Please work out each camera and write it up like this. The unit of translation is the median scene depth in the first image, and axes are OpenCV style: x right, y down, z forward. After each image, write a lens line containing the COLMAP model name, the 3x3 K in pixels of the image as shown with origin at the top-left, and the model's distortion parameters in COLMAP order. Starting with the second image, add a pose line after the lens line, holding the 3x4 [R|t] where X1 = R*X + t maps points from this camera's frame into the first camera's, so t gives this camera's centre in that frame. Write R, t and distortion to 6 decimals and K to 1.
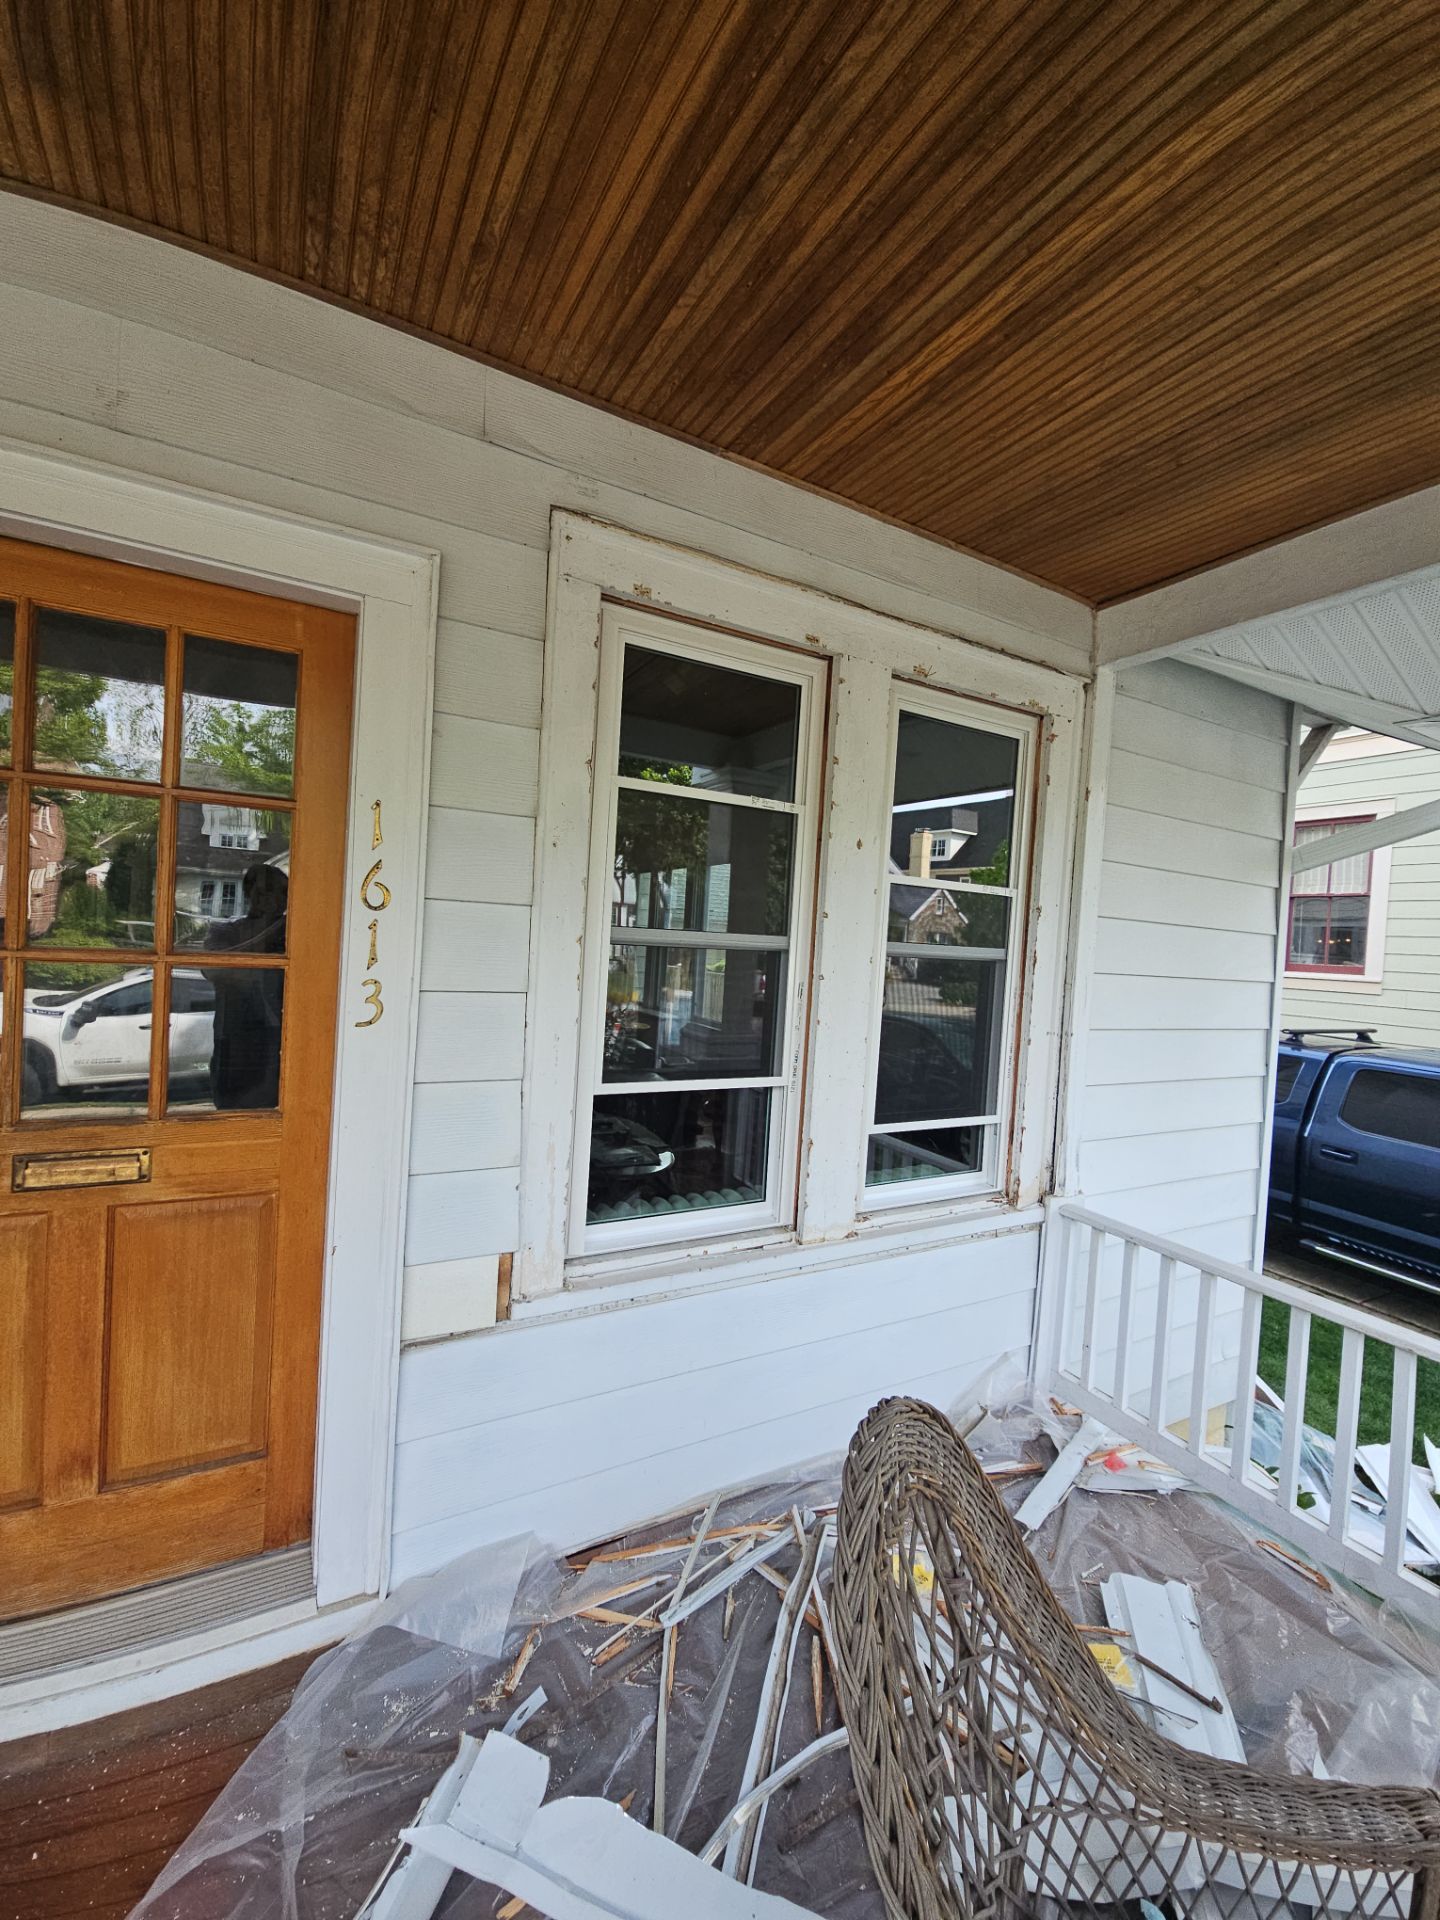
lens RADIAL K [[785.2, 0, 720.2], [0, 785.2, 954.2], [0, 0, 1]] dist [-0.002360, -0.000156]
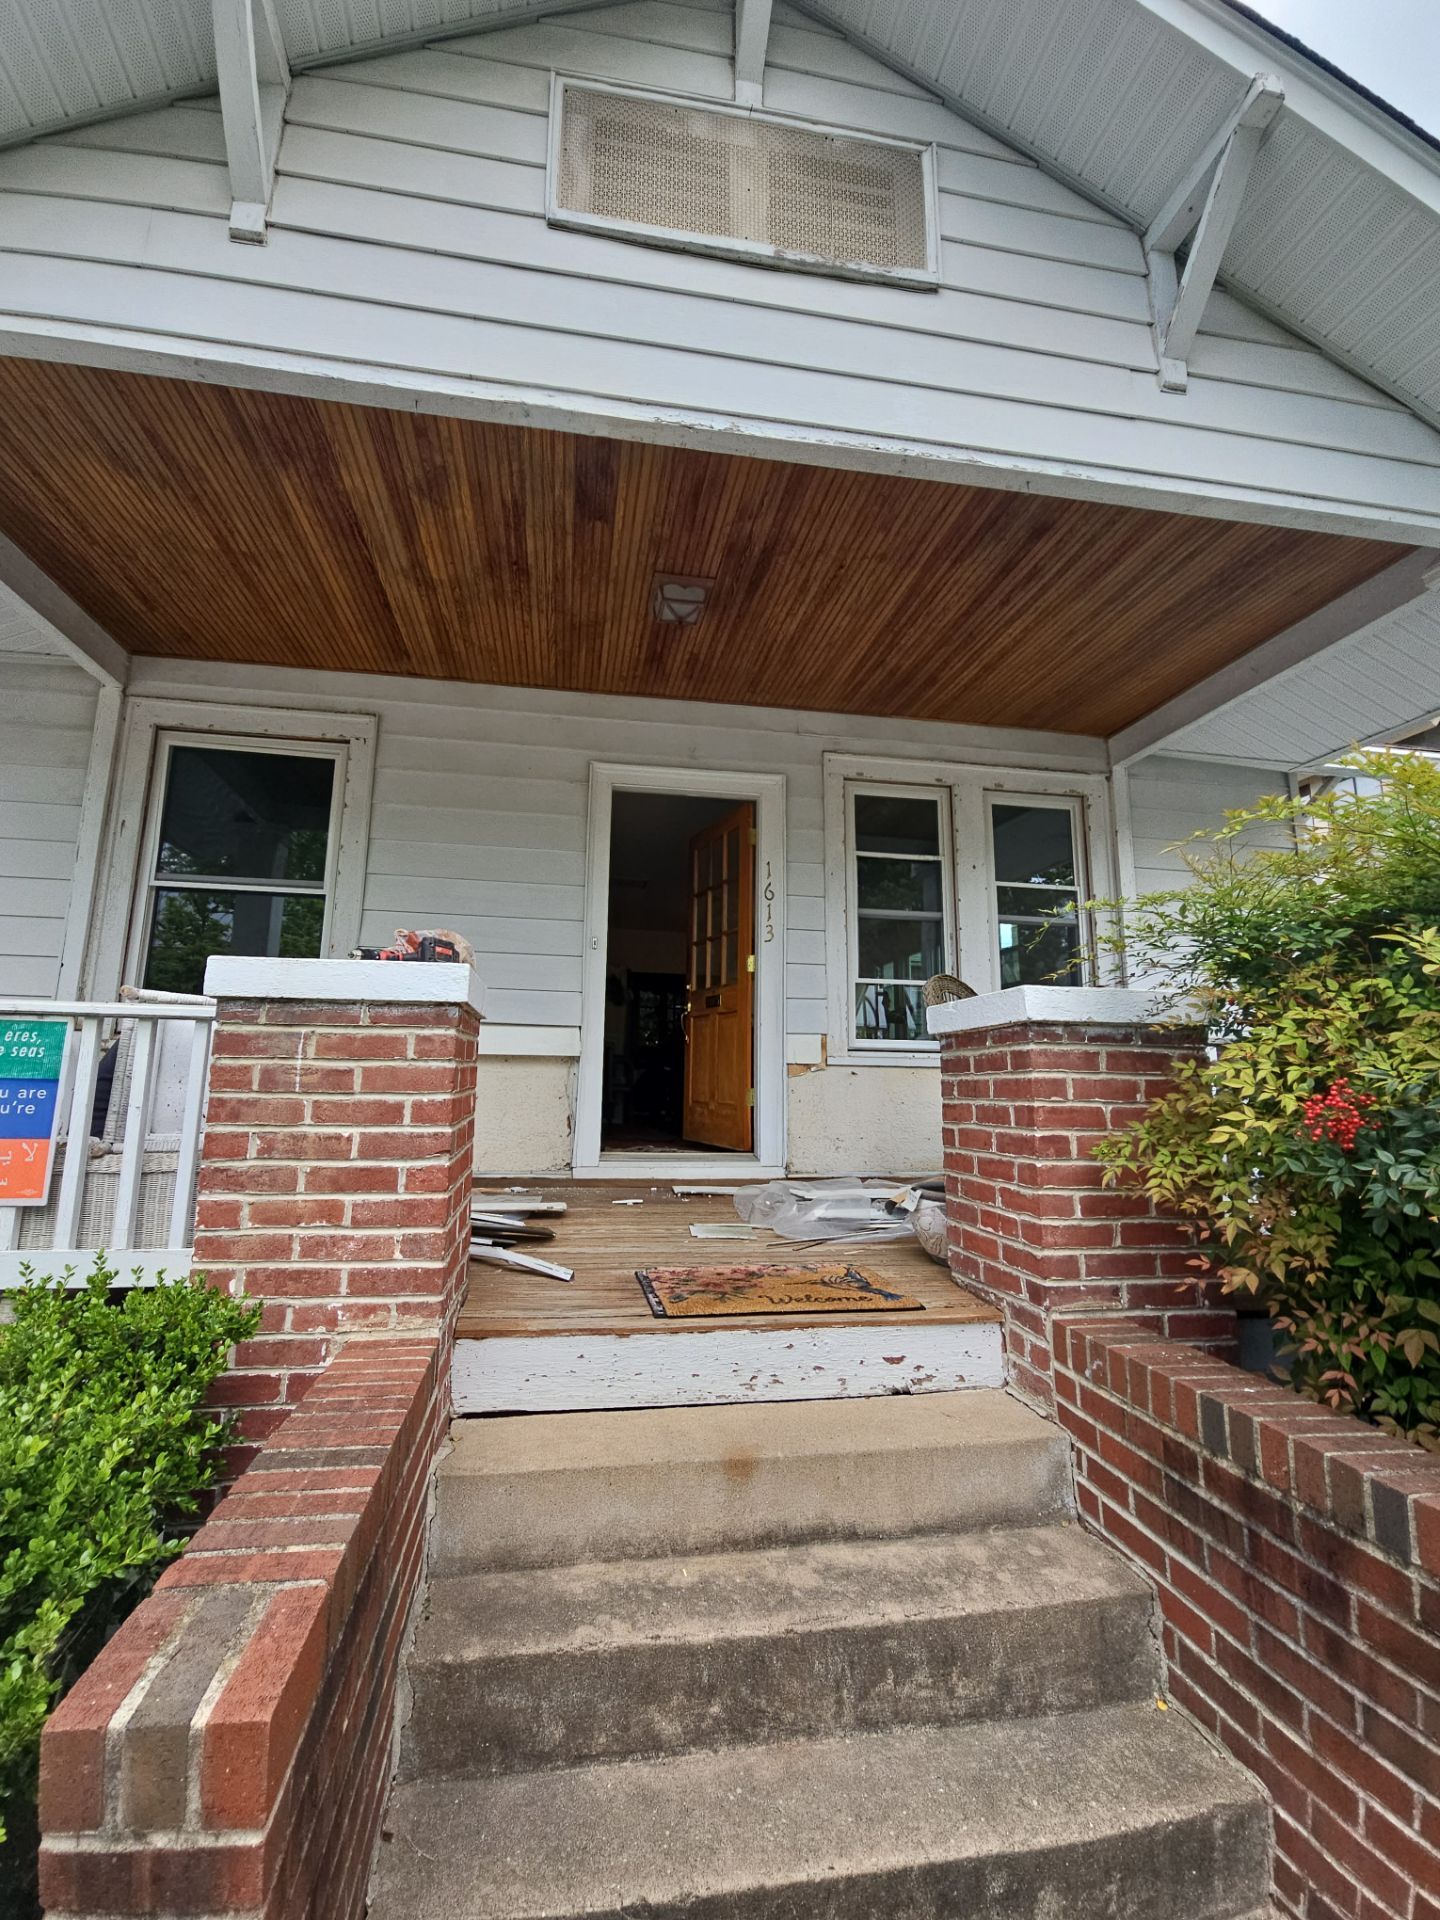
lens RADIAL K [[785.2, 0, 720.2], [0, 785.2, 954.2], [0, 0, 1]] dist [-0.002360, -0.000156]
pose [[0.943267, -0.105186, -0.314935, 0.177253], [0.037525, 0.976189, -0.213649, 0.521569], [0.329909, 0.189710, 0.924754, -1.144065]]
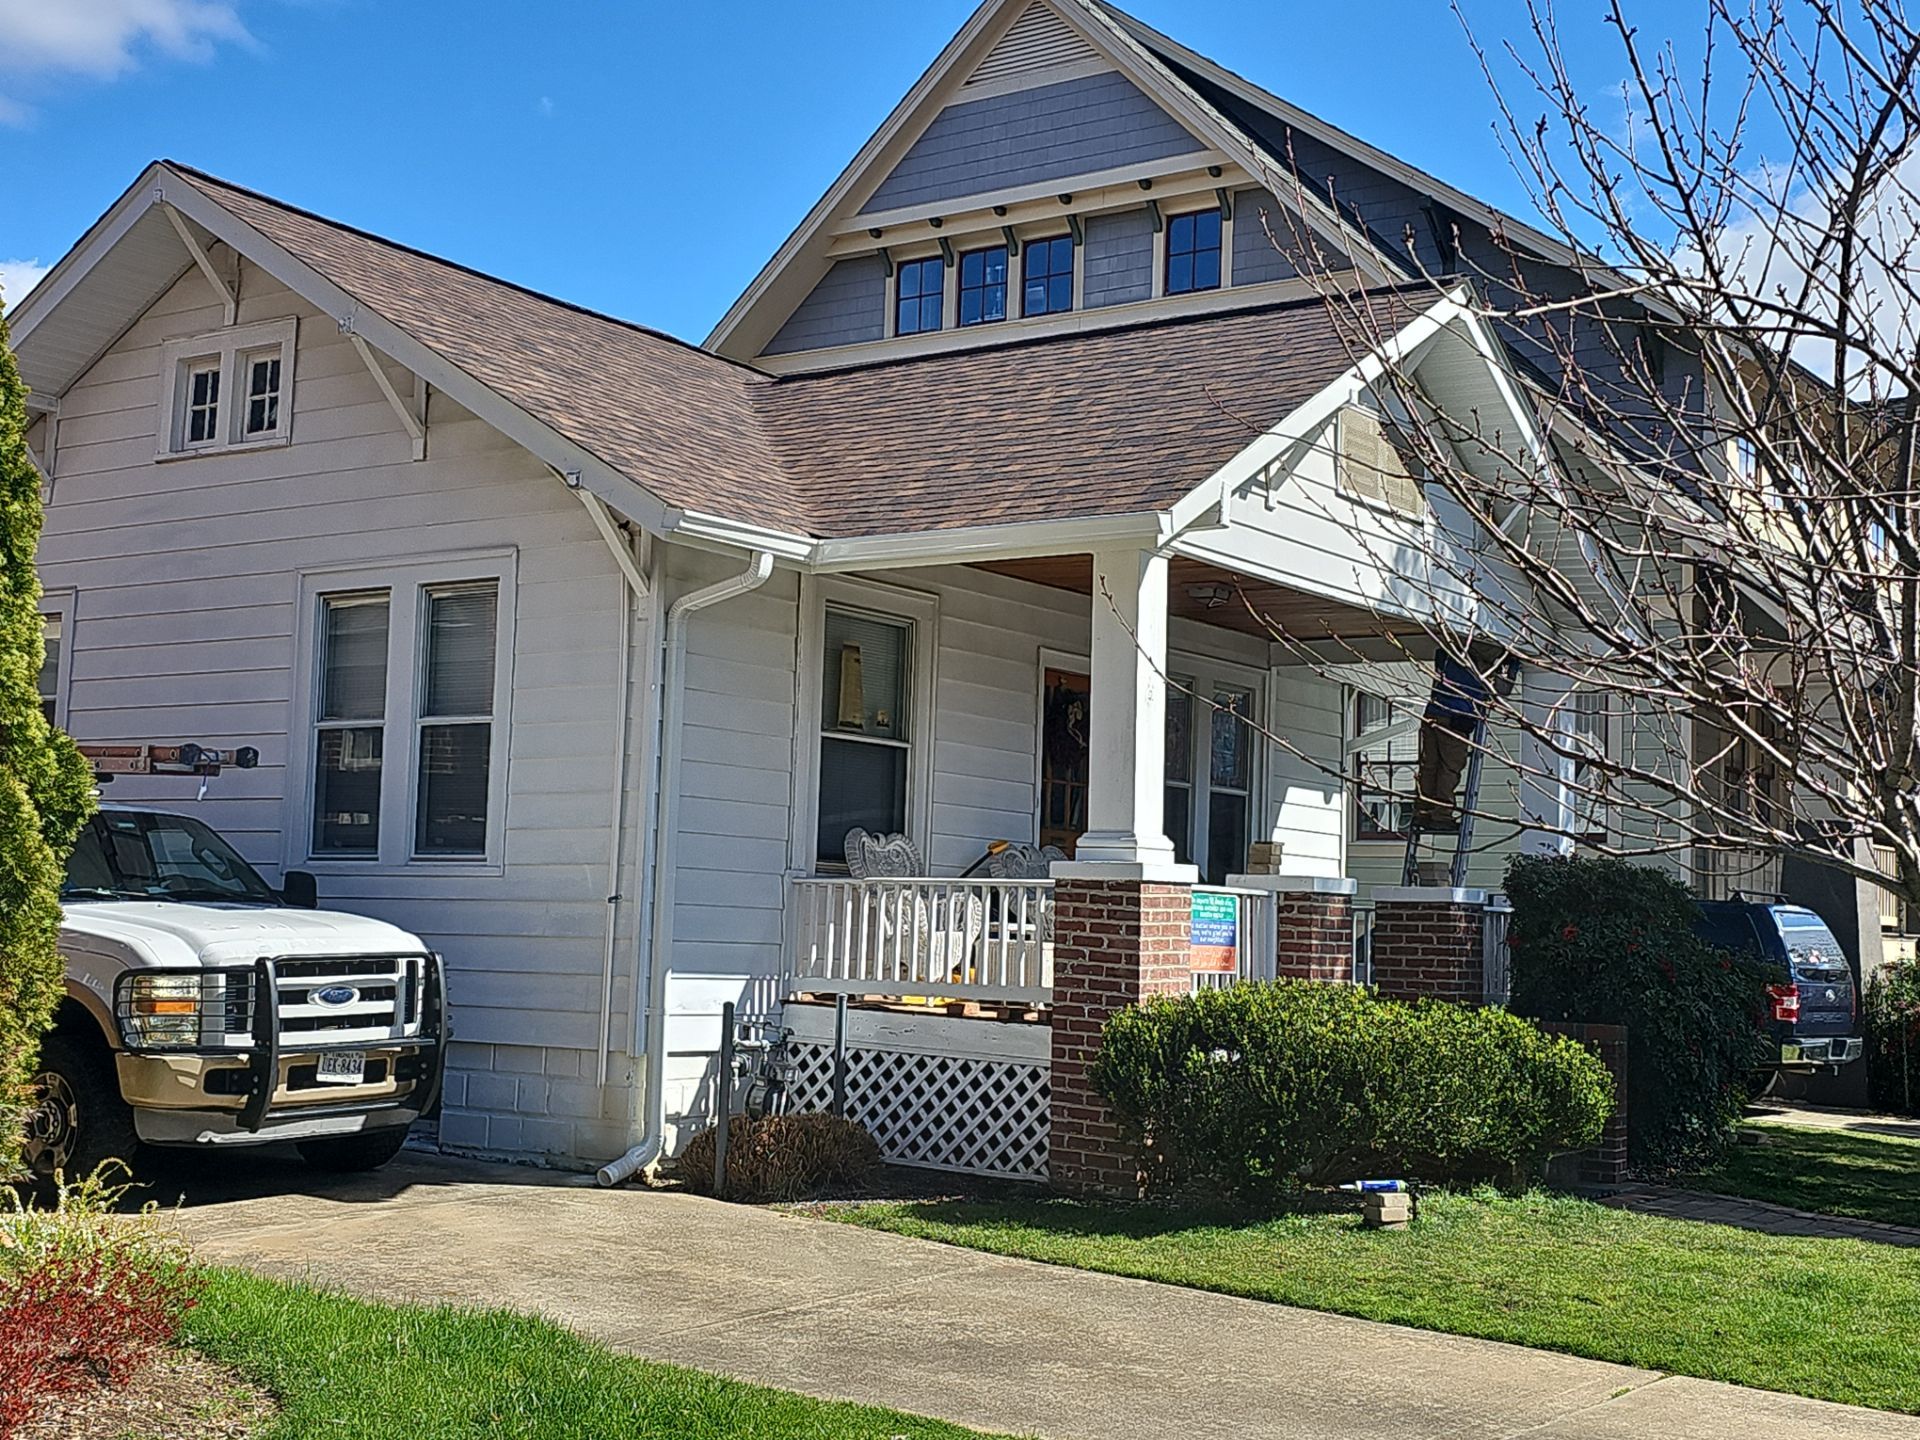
lens RADIAL K [[2262.2, 0, 960.0], [0, 2262.2, 720.0], [0, 0, 1]] dist [0.084450, -0.001410]
pose [[0.909632, 0.005067, 0.415383, -3.823086], [0.035172, 0.995396, -0.089163, 0.426789], [-0.413923, 0.095716, 0.905266, -5.582399]]
